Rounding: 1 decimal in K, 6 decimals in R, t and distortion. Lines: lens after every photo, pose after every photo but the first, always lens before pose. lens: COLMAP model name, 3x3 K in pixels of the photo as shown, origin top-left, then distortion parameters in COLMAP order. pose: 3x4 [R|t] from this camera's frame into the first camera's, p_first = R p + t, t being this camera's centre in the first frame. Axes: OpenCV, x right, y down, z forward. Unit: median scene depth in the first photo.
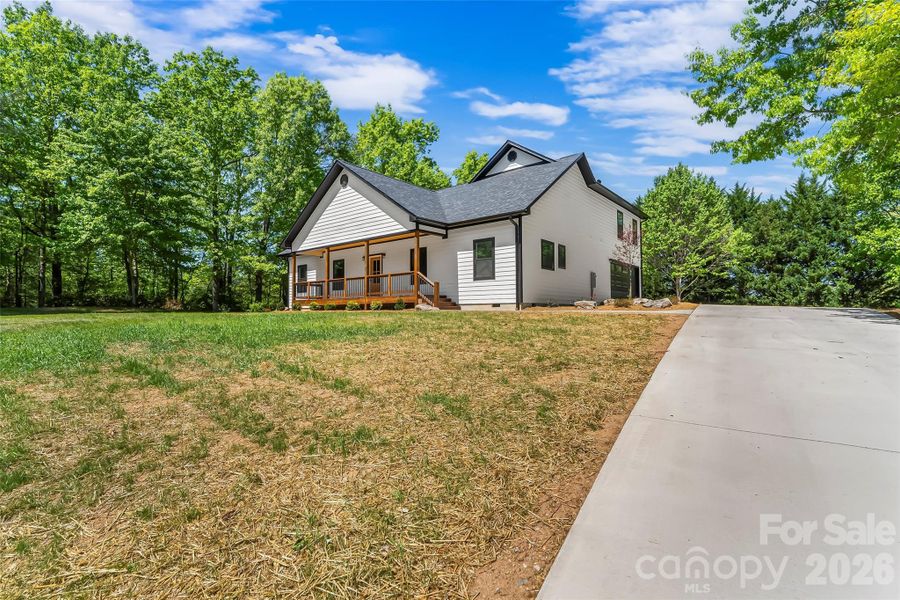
lens RADIAL K [[382.0, 0, 450.0], [0, 382.0, 300.0], [0, 0, 1]] dist [-0.000309, 0.000116]
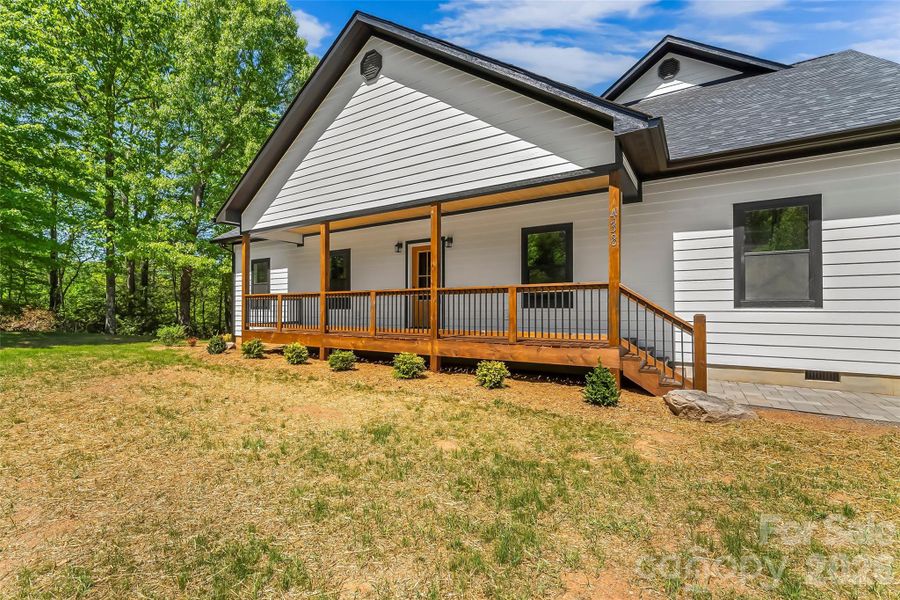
lens RADIAL K [[382.0, 0, 450.0], [0, 382.0, 300.0], [0, 0, 1]] dist [-0.000309, 0.000116]
pose [[0.993237, 0.003053, 0.116062, -0.192284], [-0.004189, 0.999946, 0.009541, -0.042466], [-0.116027, -0.009963, 0.993196, 0.452356]]
